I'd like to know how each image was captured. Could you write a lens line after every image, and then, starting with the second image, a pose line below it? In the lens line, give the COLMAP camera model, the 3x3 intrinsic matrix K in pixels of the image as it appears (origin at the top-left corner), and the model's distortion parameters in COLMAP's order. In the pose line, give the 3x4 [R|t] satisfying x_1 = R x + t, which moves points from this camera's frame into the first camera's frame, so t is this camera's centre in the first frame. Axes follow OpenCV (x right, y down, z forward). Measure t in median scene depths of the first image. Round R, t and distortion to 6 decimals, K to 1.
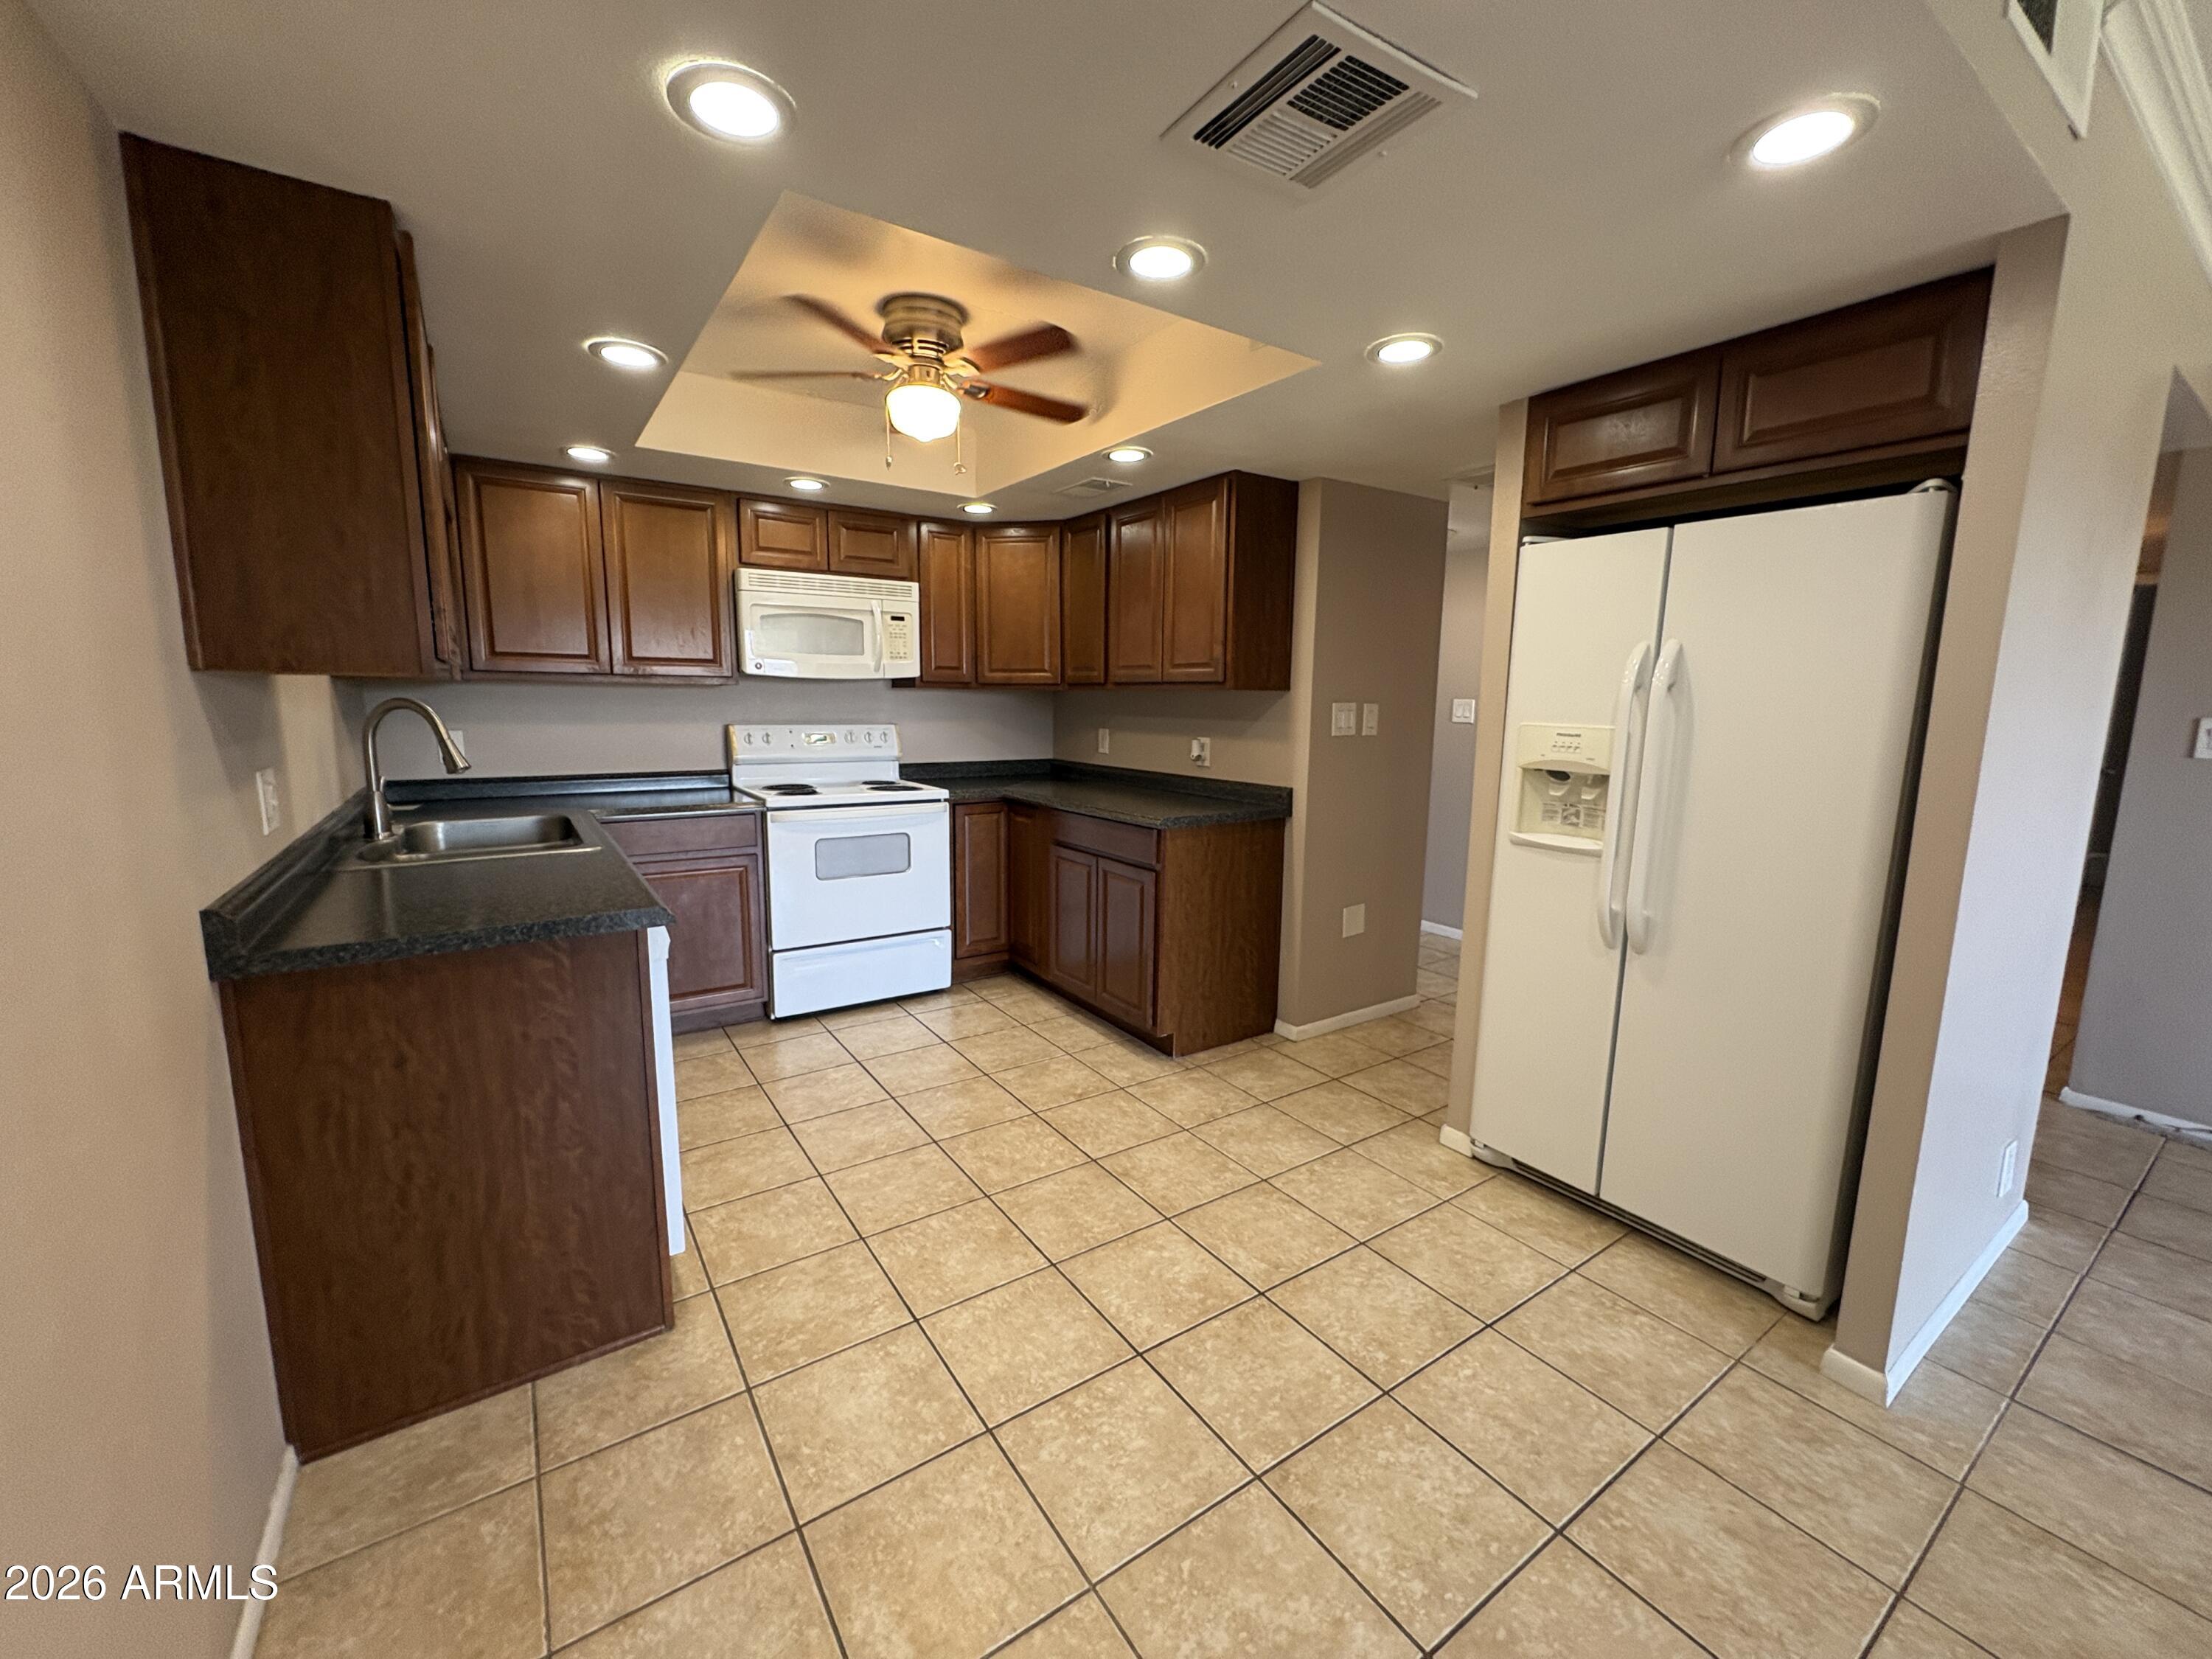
lens RADIAL K [[882.7, 0, 1105.2], [0, 882.7, 826.8], [0, 0, 1]] dist [-0.000251, 0.000640]
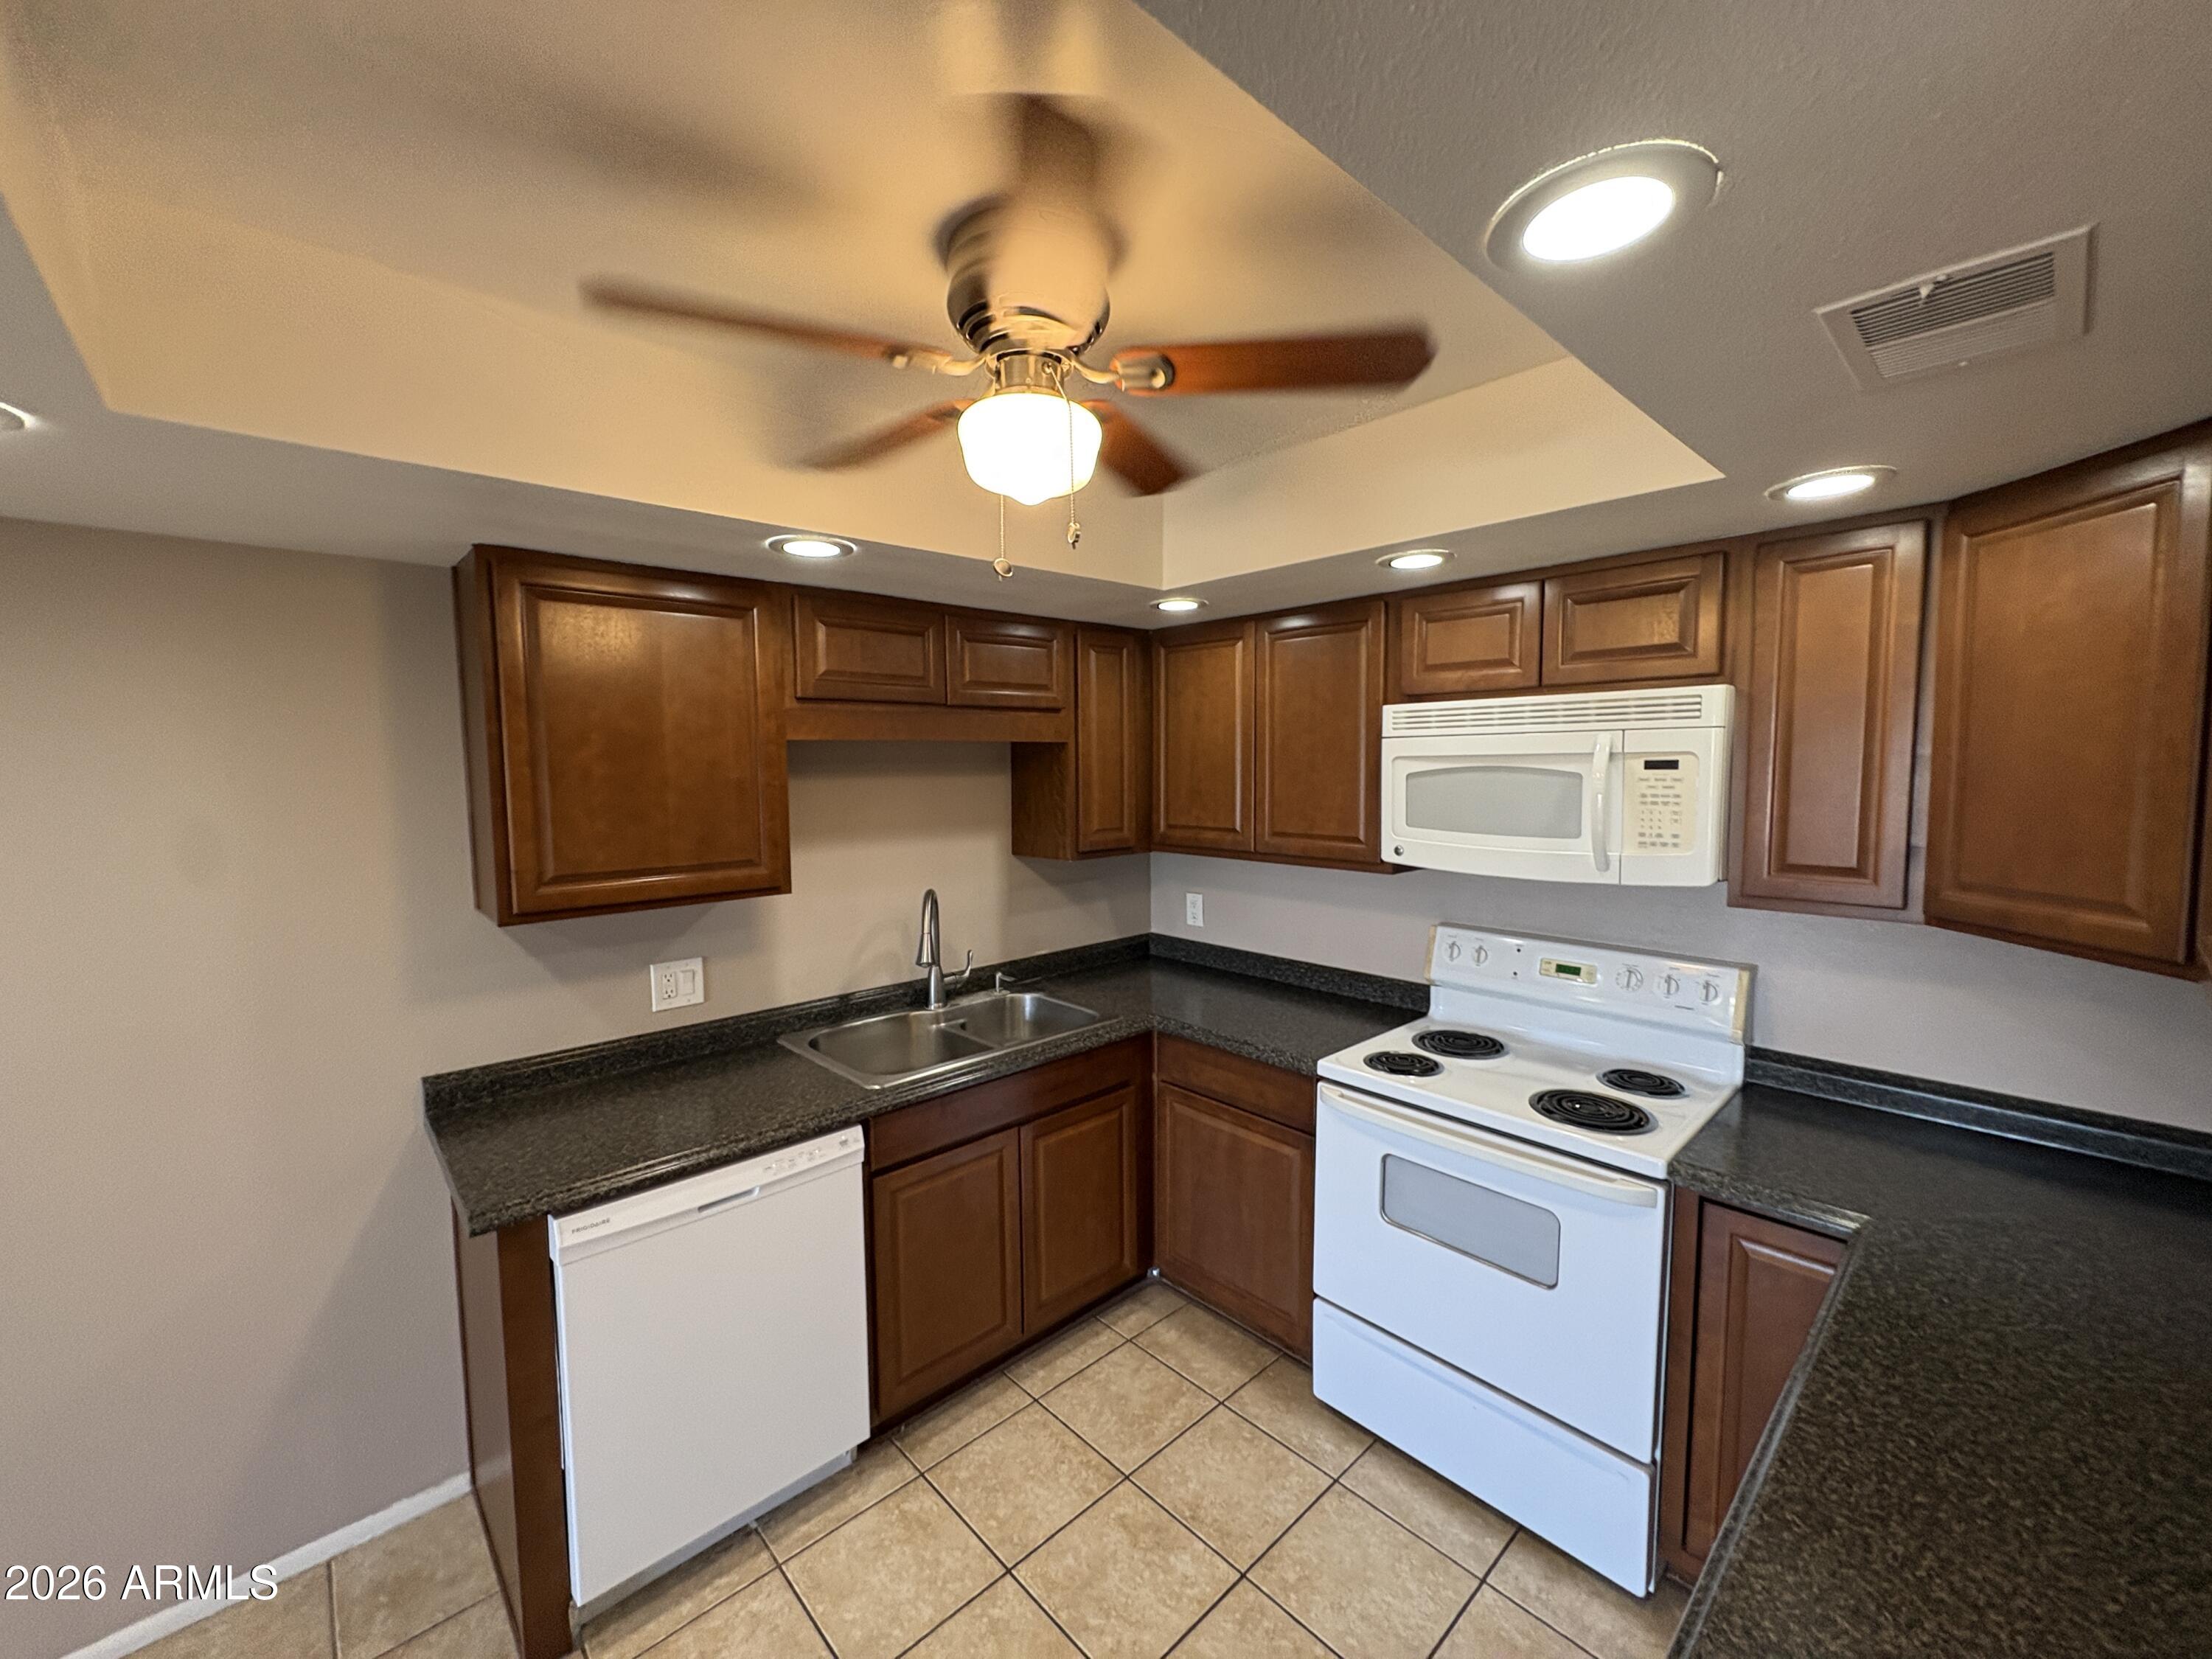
lens RADIAL K [[882.7, 0, 1105.2], [0, 882.7, 826.8], [0, 0, 1]] dist [-0.000251, 0.000640]
pose [[0.148232, 0.060842, -0.987079, 0.326316], [-0.132927, 0.990274, 0.041077, -0.304203], [0.979978, 0.125120, 0.154877, 1.058323]]
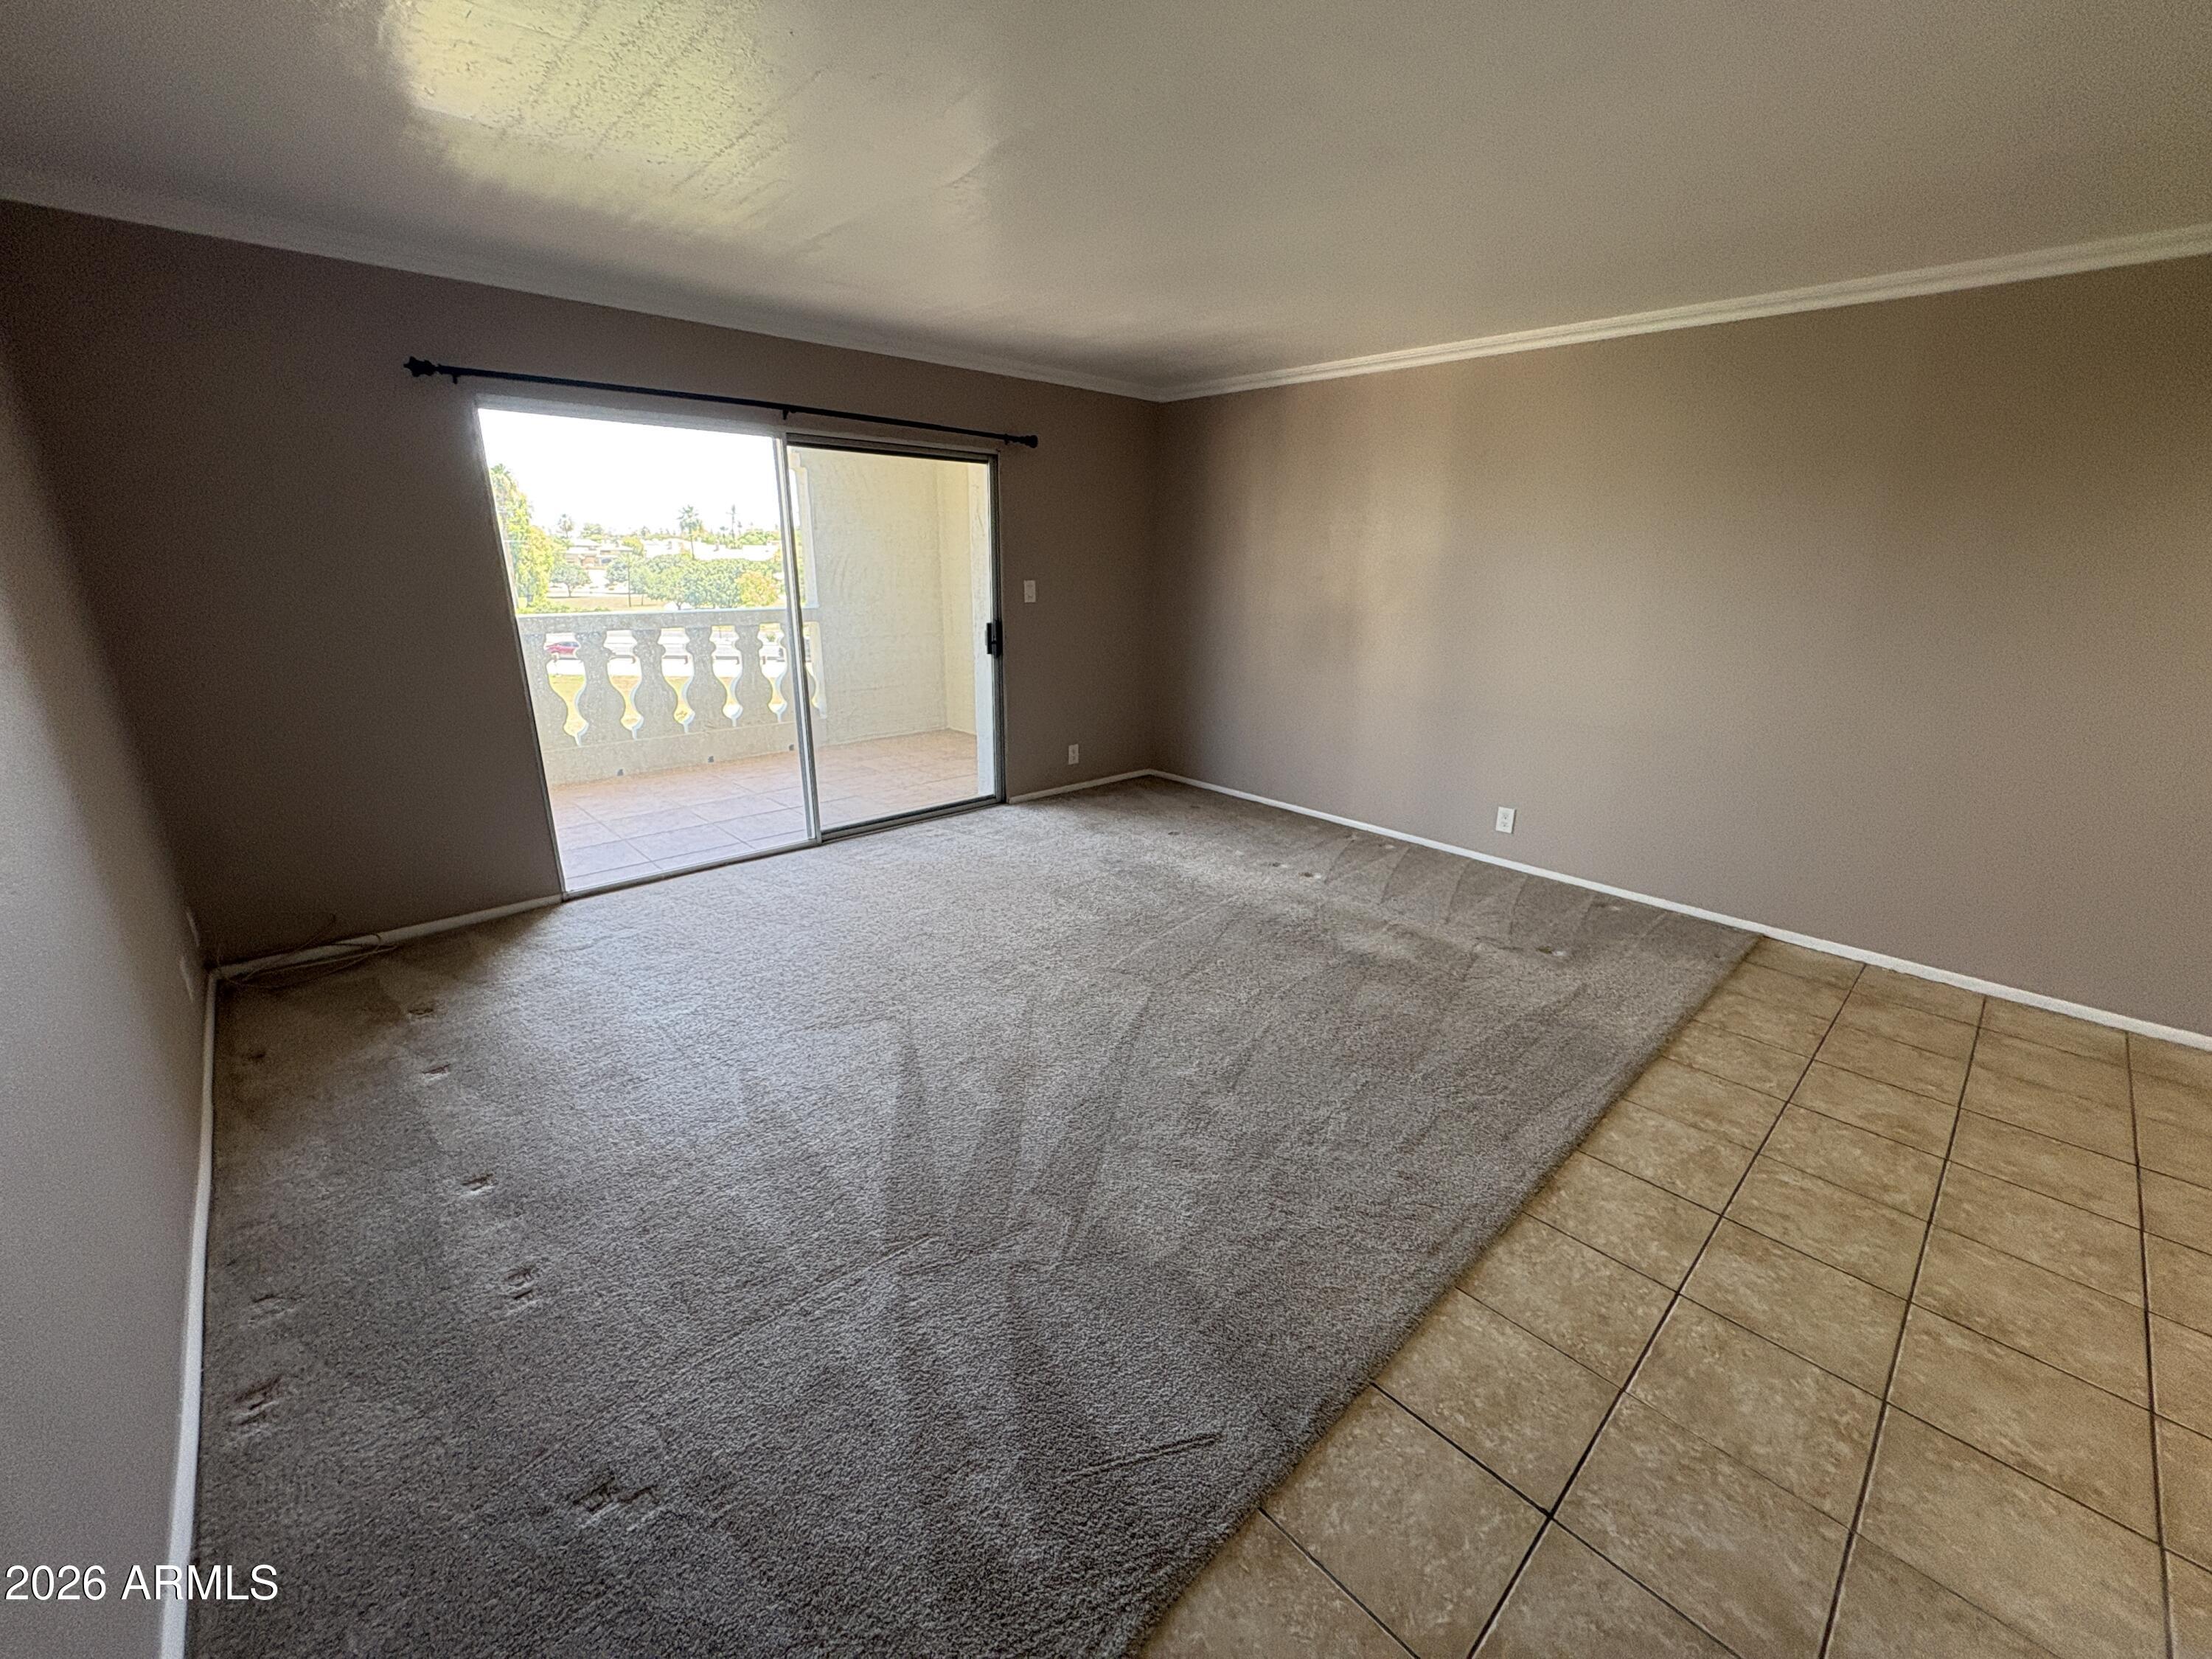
lens RADIAL K [[883.7, 0, 1100.8], [0, 883.7, 828.6], [0, 0, 1]] dist [0.000597, 0.000019]
pose [[-0.988612, 0.018605, -0.149334, 1.452360], [-0.048617, 0.899632, 0.433934, -0.179847], [0.142419, 0.436252, -0.888482, 0.887796]]
